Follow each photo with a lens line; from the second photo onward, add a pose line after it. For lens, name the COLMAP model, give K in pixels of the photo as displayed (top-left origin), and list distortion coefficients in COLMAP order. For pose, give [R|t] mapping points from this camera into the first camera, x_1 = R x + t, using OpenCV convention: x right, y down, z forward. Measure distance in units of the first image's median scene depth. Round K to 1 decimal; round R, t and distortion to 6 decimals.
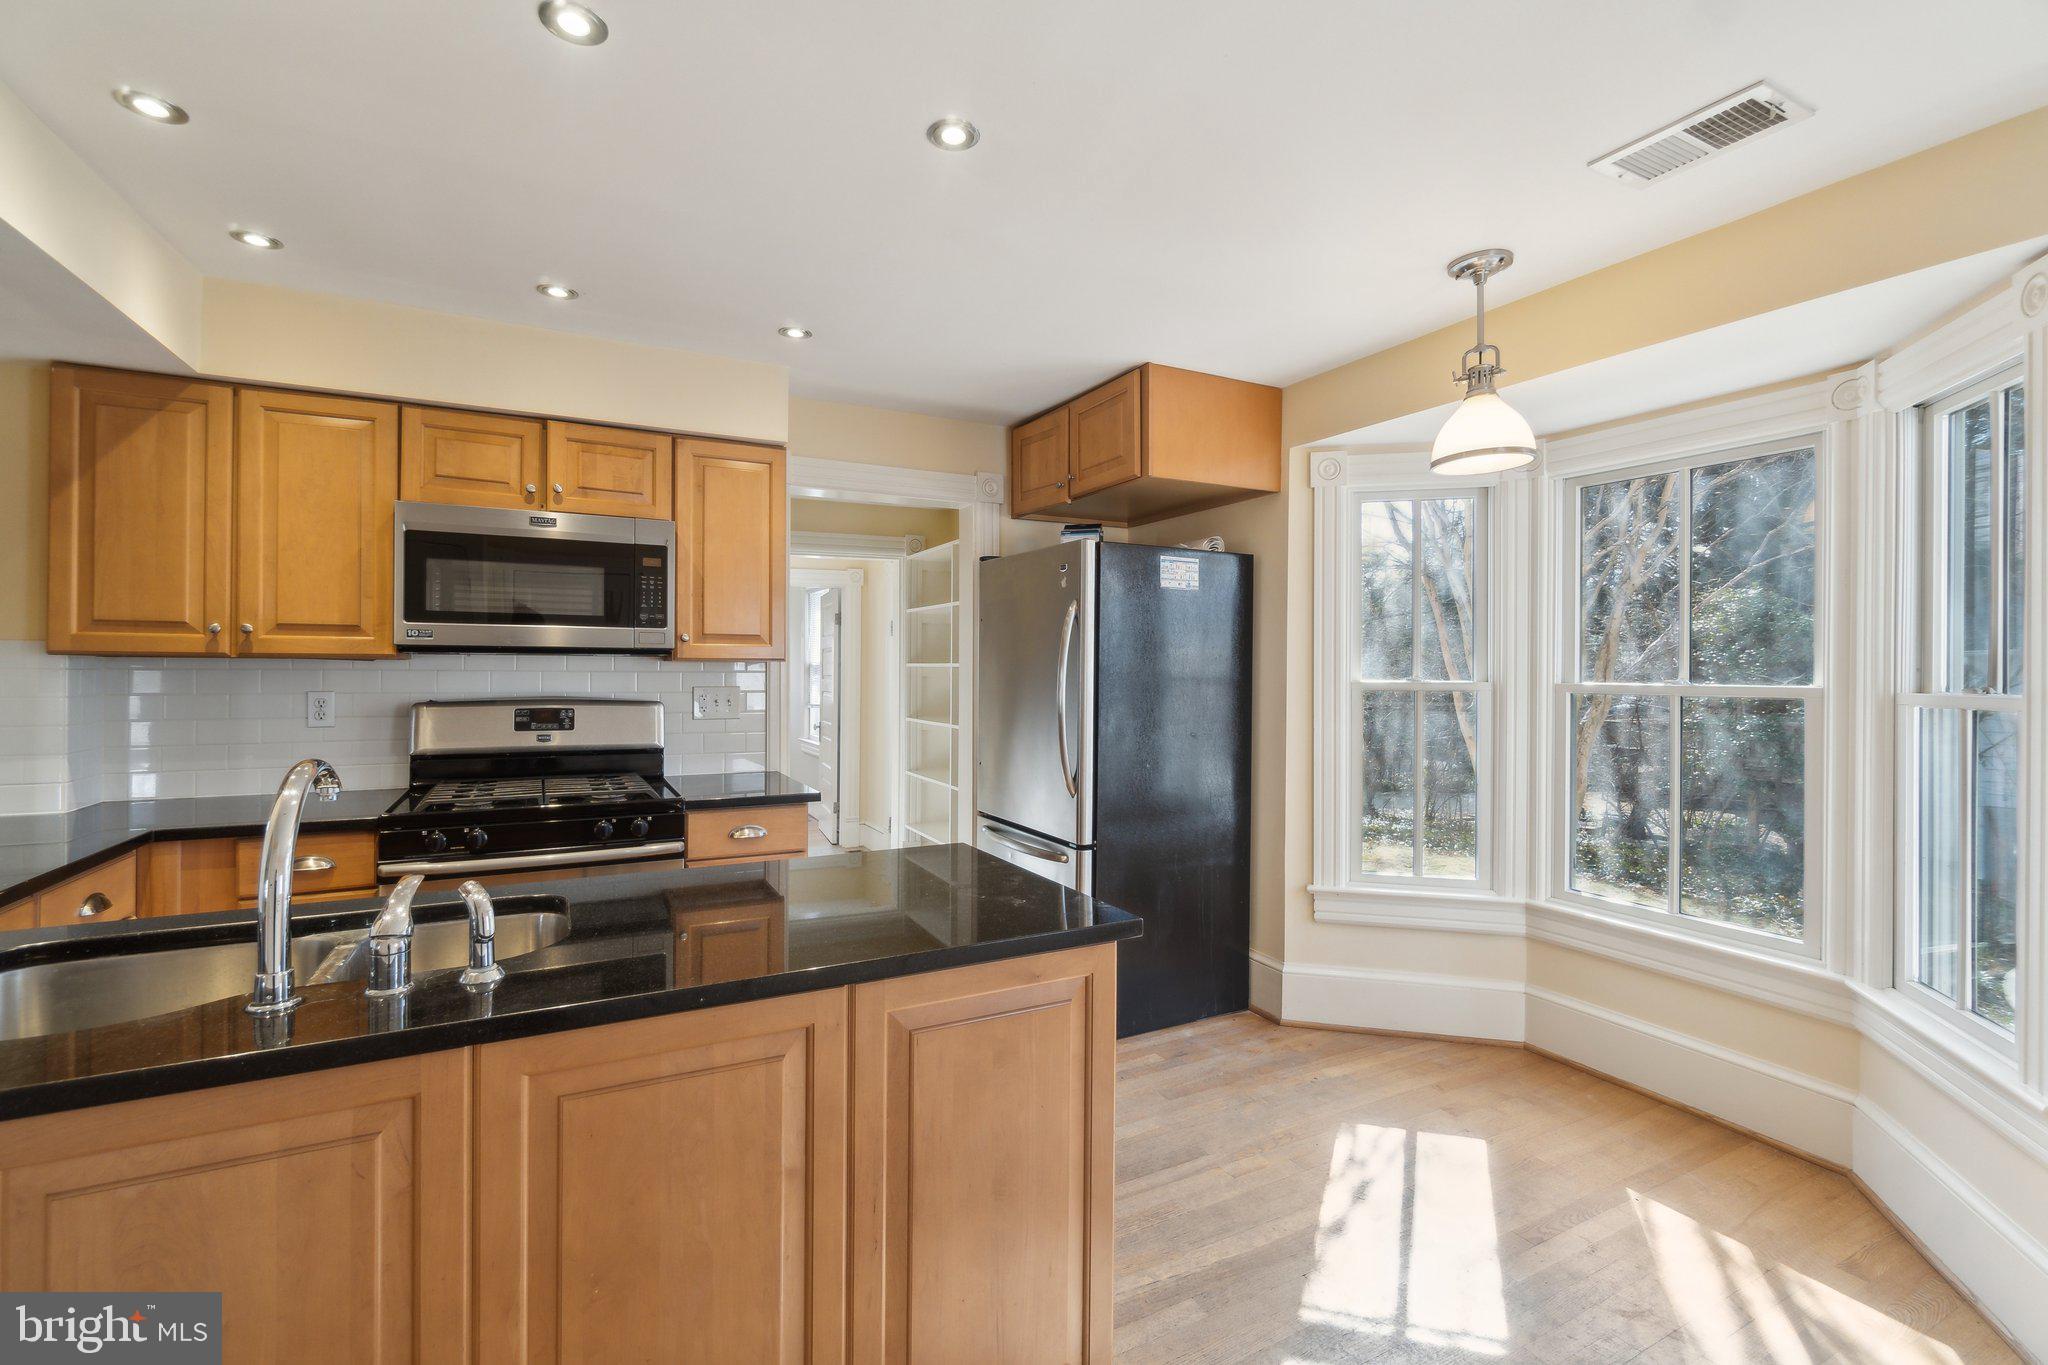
lens RADIAL K [[895.0, 0, 1014.8], [0, 895.0, 680.6], [0, 0, 1]] dist [-0.003527, 0.000078]
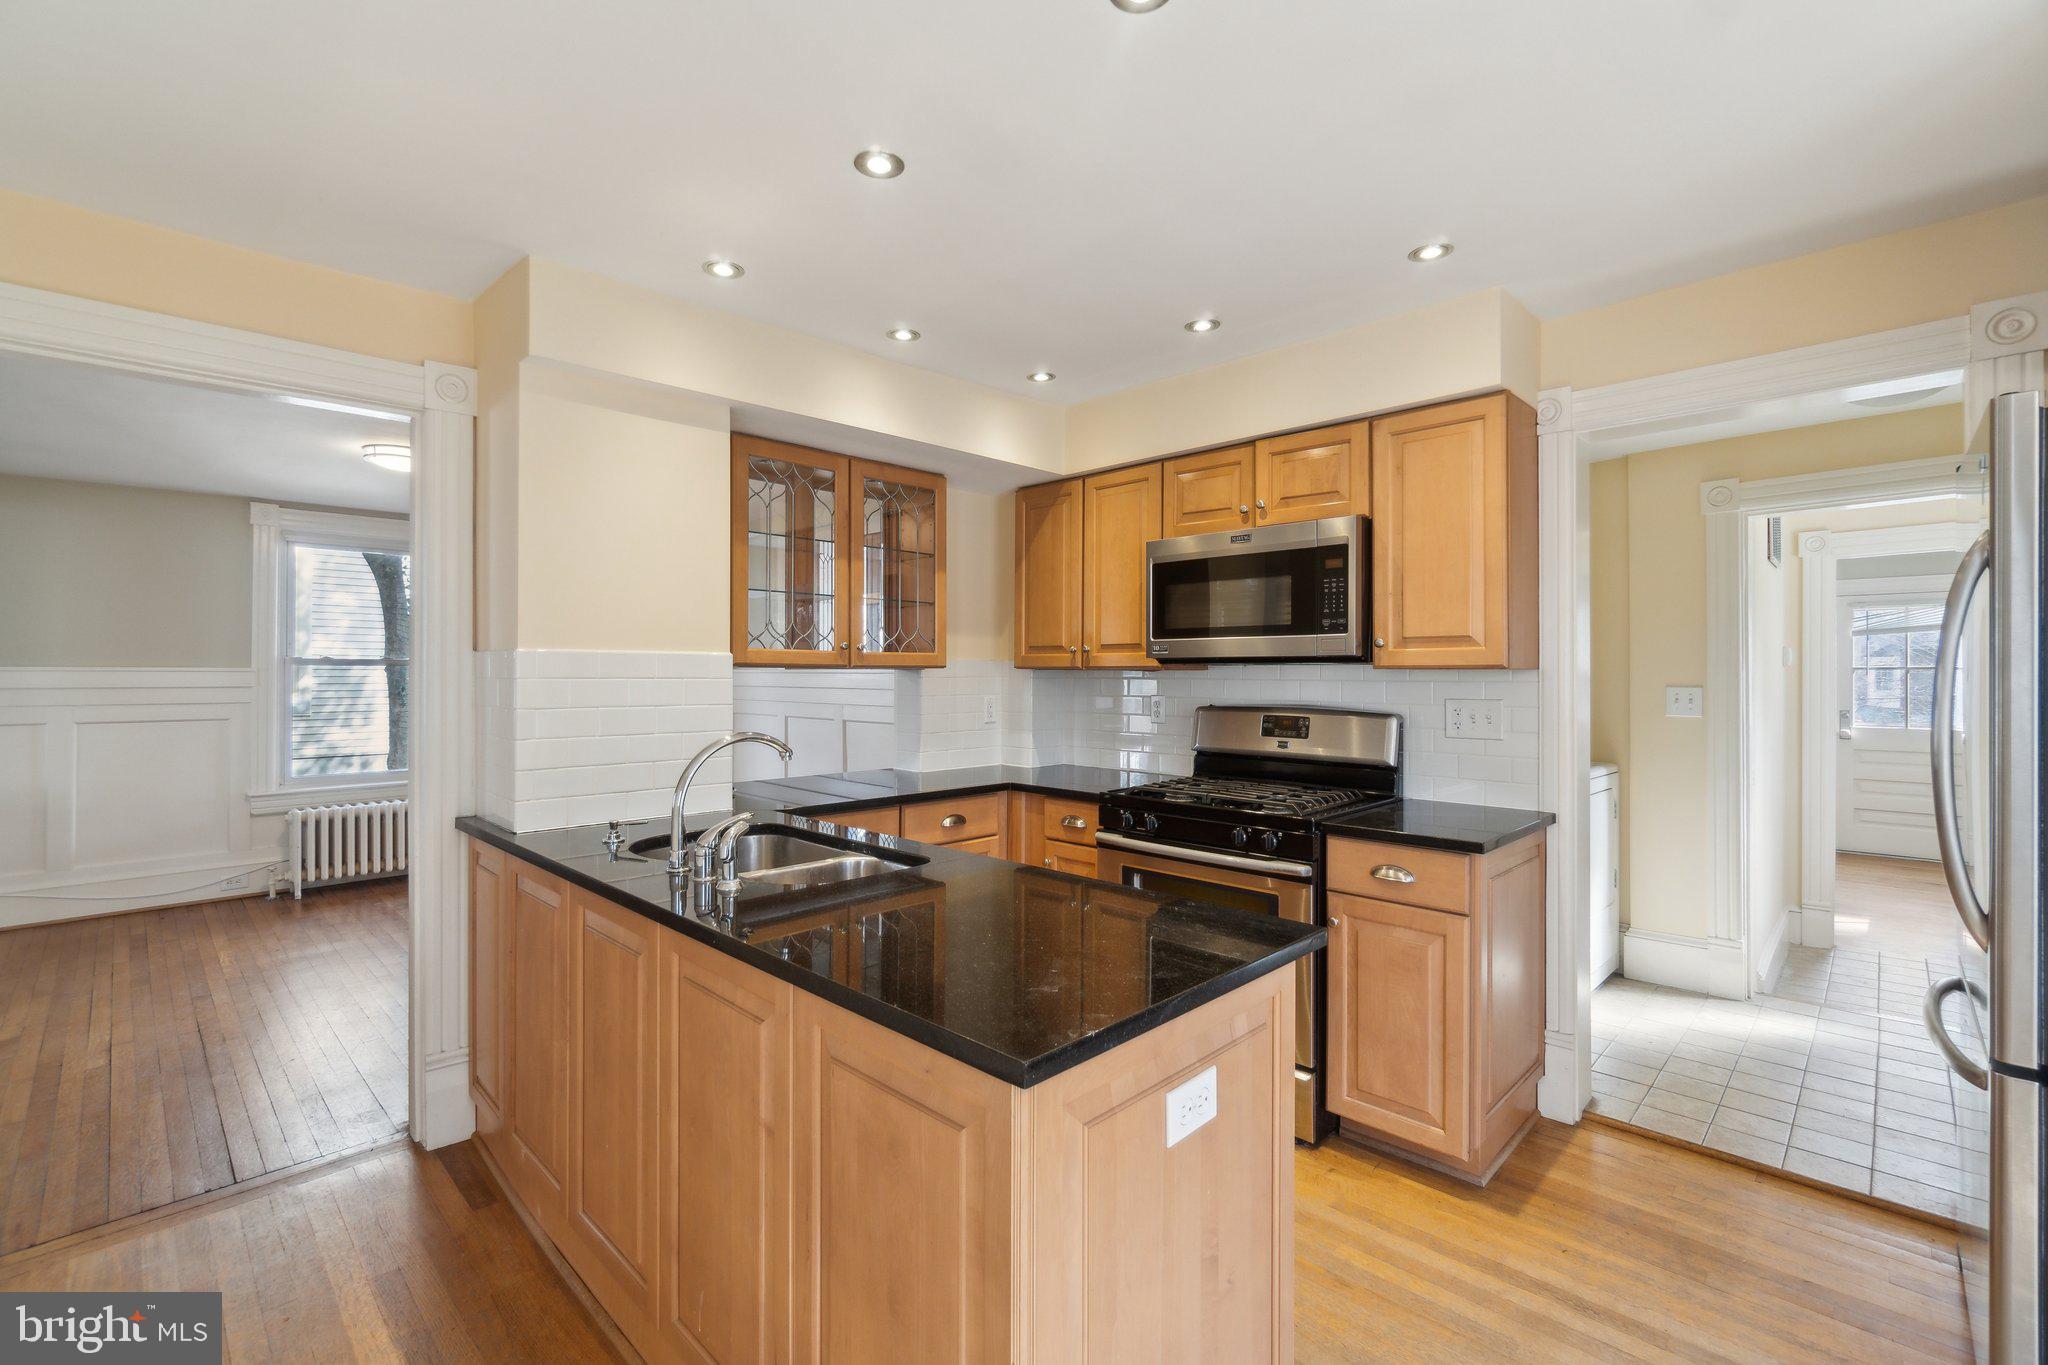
lens RADIAL K [[895.0, 0, 1014.8], [0, 895.0, 680.6], [0, 0, 1]] dist [-0.003527, 0.000078]
pose [[0.304382, 0.003176, -0.952545, 0.379042], [-0.013530, 0.999908, -0.000989, -0.004962], [0.952454, 0.013189, 0.304397, 0.399974]]
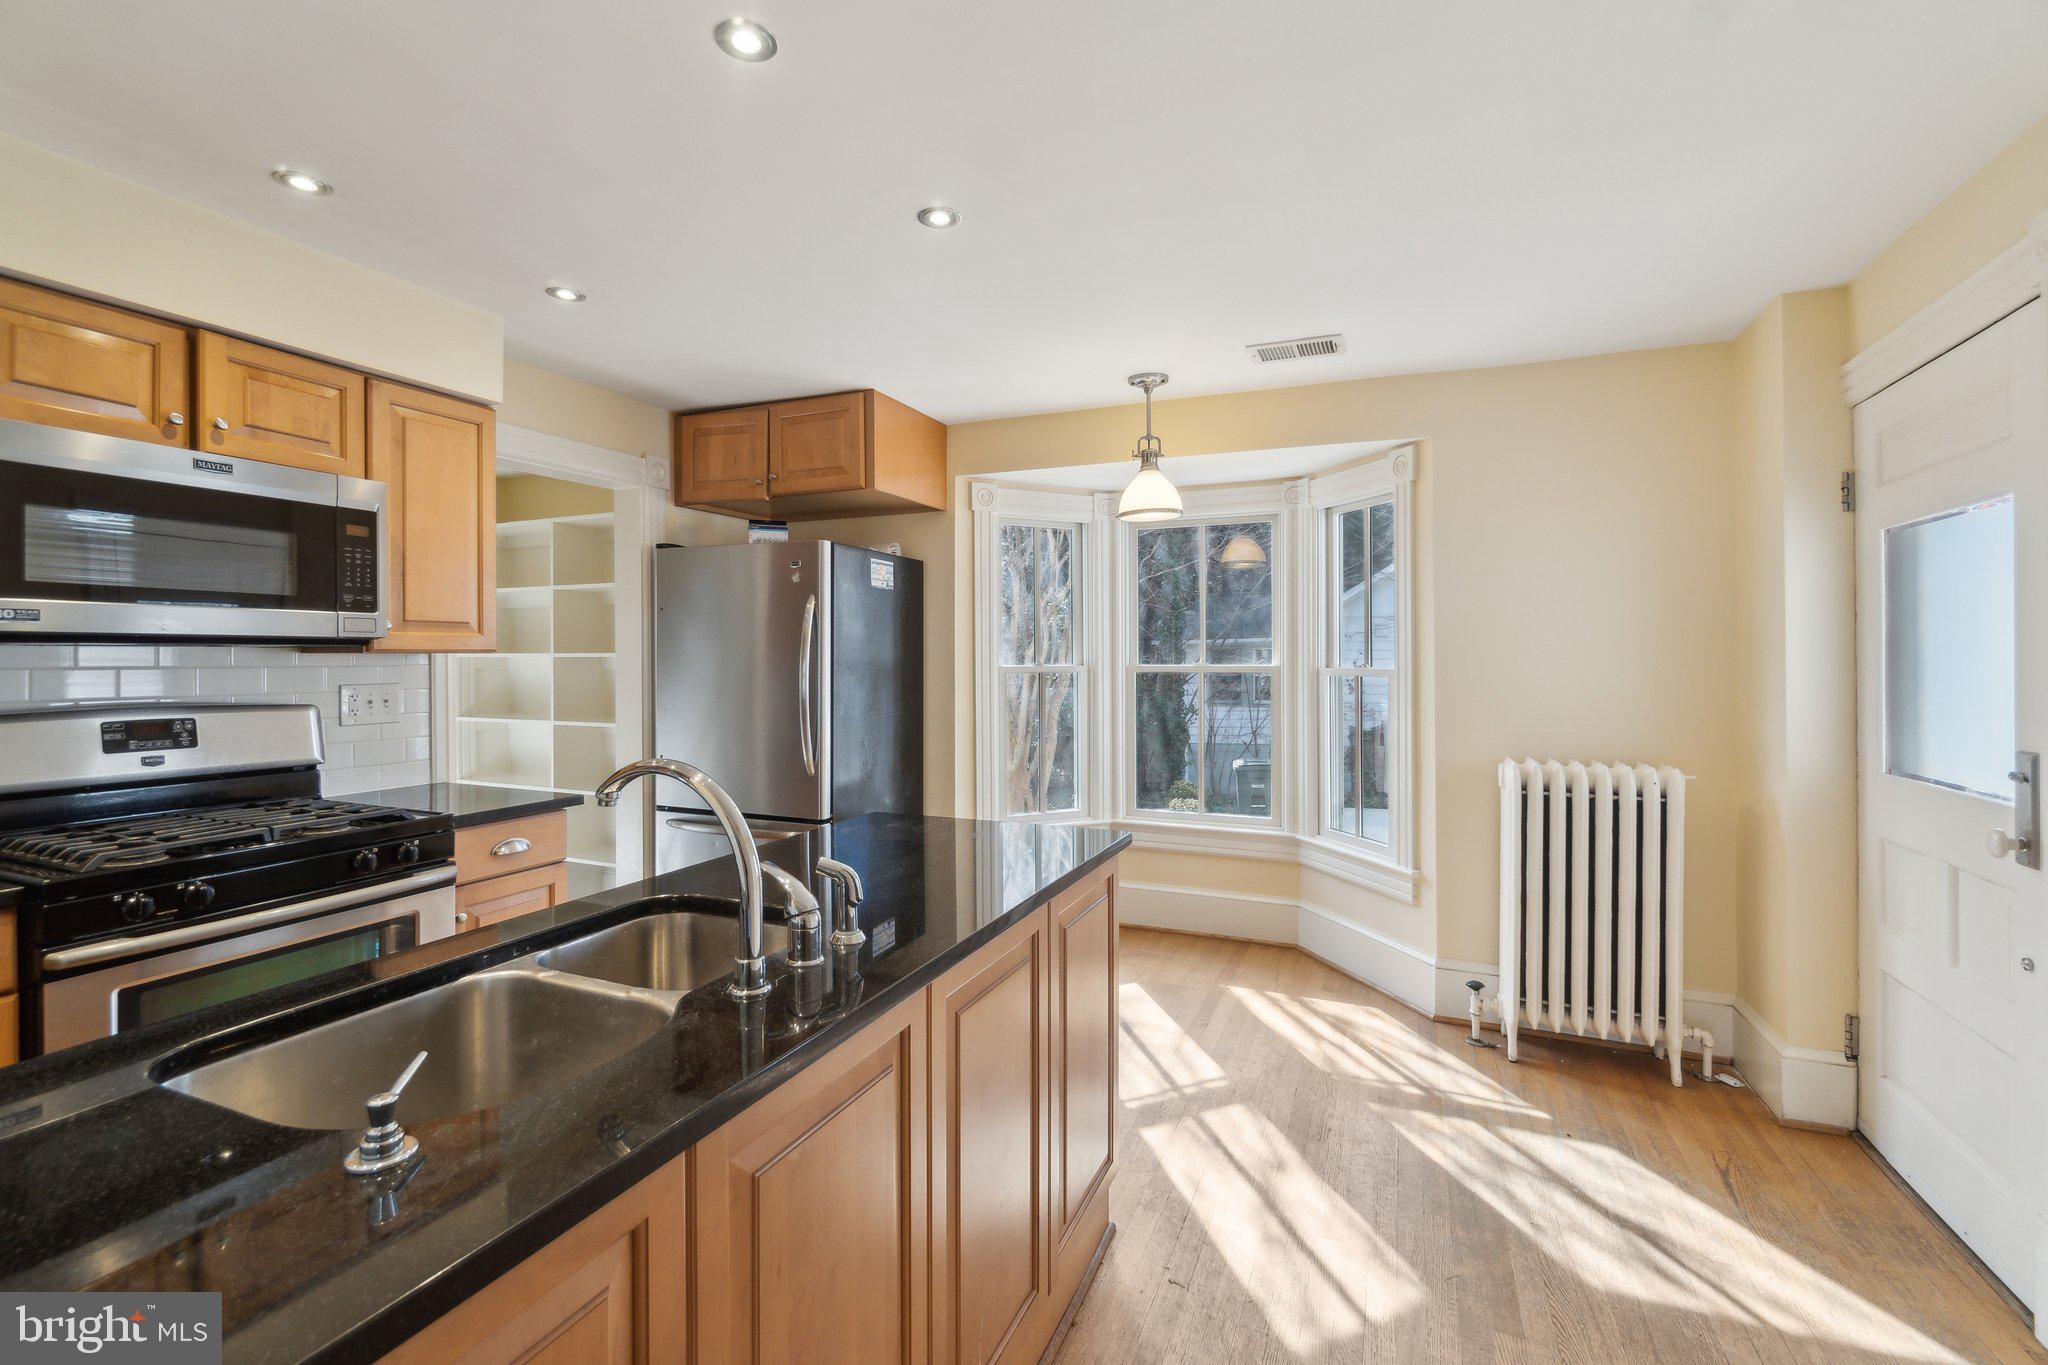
lens RADIAL K [[900.5, 0, 1014.5], [0, 900.5, 672.2], [0, 0, 1]] dist [0.000279, 0.000067]
pose [[0.775626, -0.018293, 0.630928, -0.459023], [0.014208, 0.999833, 0.011523, -0.005757], [-0.631033, 0.000027, 0.775756, -0.004728]]
